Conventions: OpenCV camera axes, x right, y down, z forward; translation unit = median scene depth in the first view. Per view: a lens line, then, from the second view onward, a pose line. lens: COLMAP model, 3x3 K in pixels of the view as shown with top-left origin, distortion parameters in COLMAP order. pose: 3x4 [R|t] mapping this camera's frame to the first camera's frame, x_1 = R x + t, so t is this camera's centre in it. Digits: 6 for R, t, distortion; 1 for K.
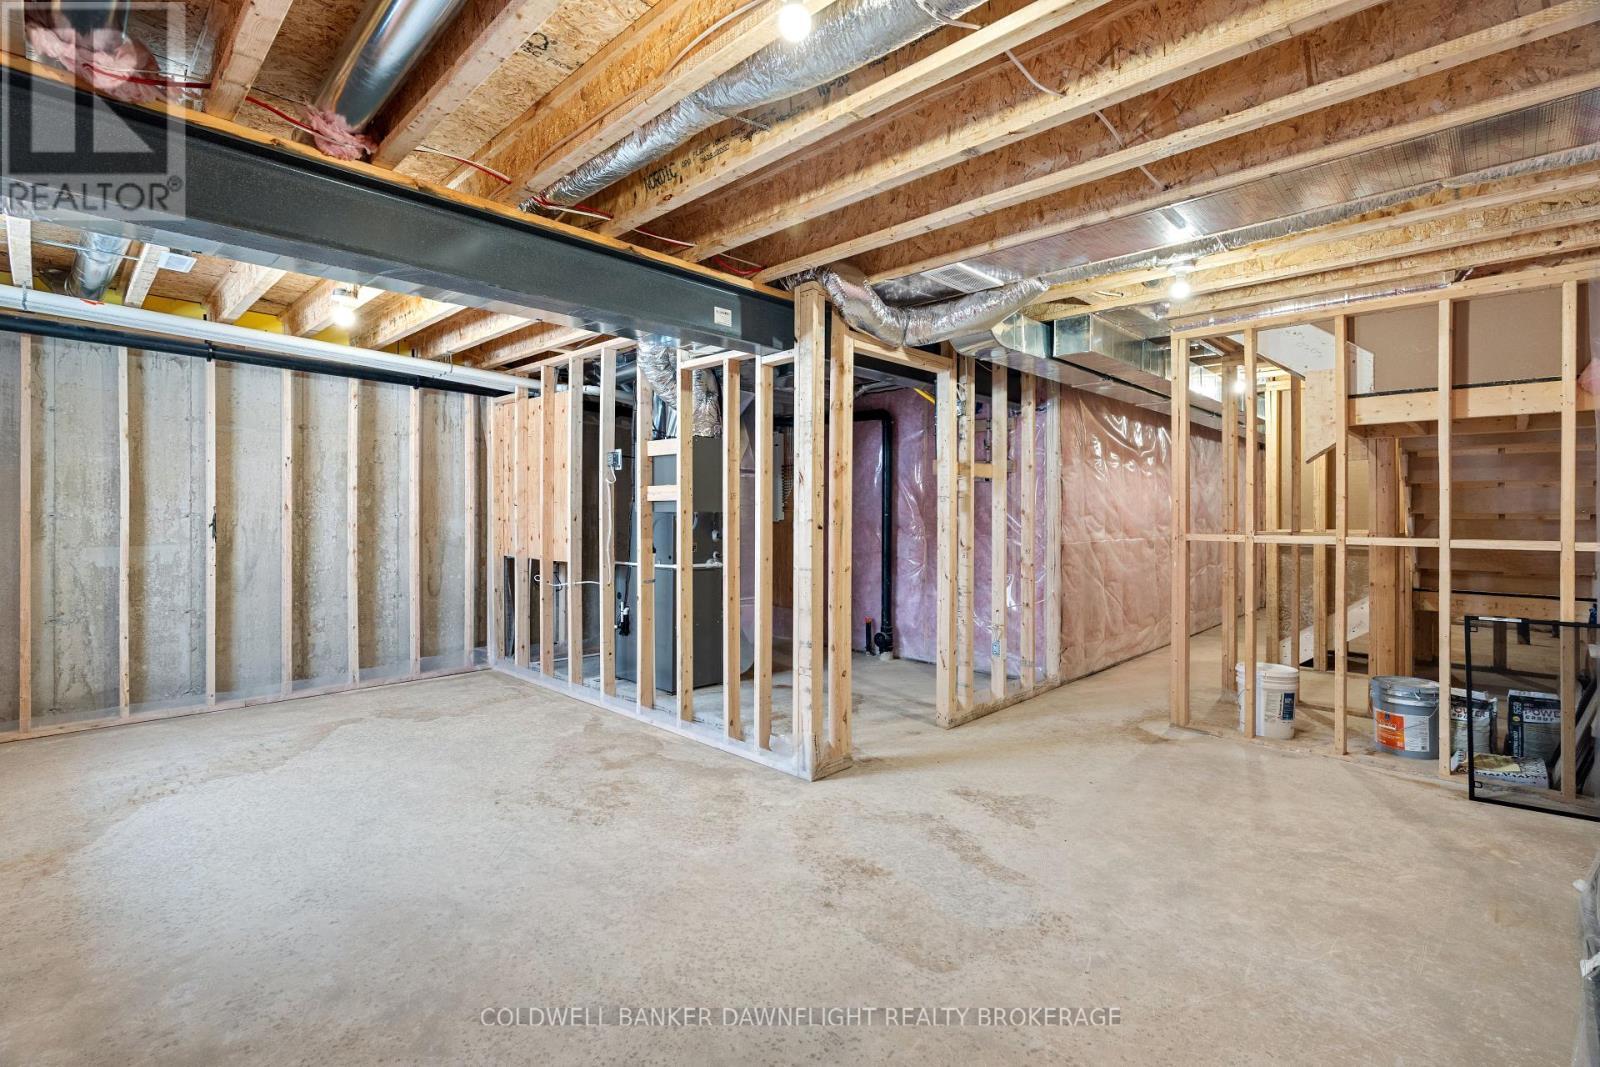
lens RADIAL K [[742.1, 0, 804.2], [0, 742.1, 515.2], [0, 0, 1]] dist [-0.001965, -0.000612]
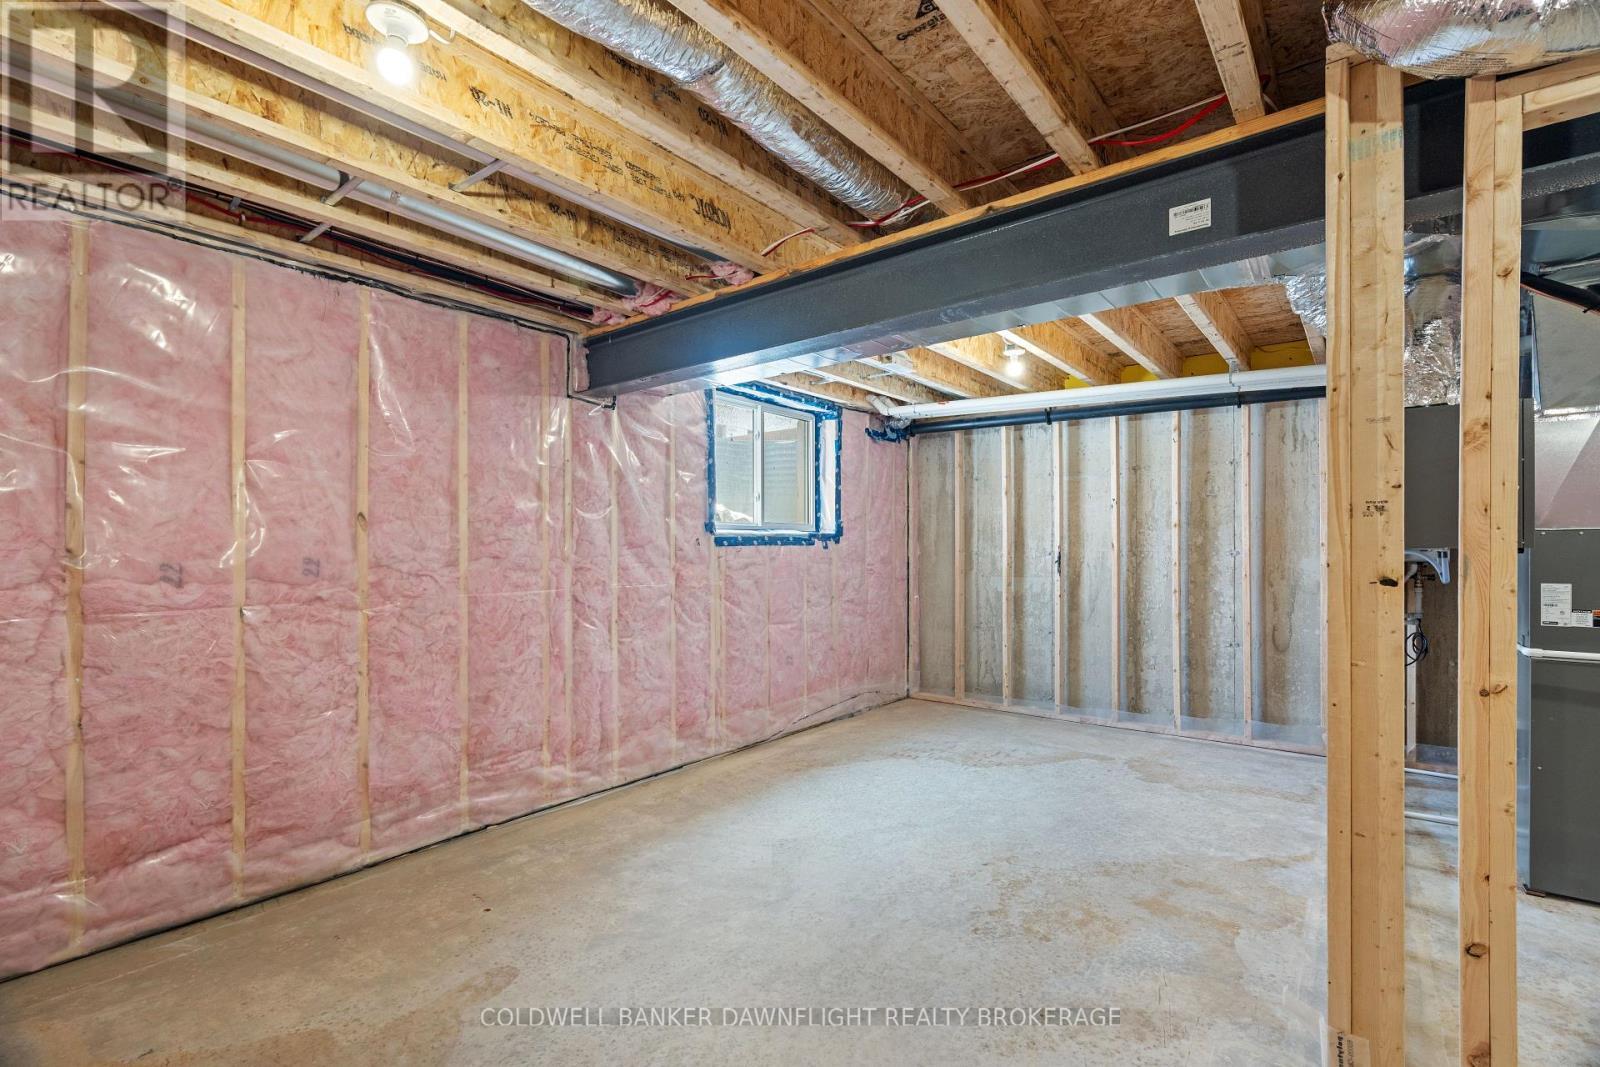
lens RADIAL K [[736.9, 0, 791.9], [0, 736.9, 550.1], [0, 0, 1]] dist [-0.004109, -0.000393]
pose [[0.075924, -0.003695, -0.997107, 0.350269], [-0.001936, 0.999991, -0.003853, 0.000169], [0.997112, 0.002223, 0.075917, 0.499247]]
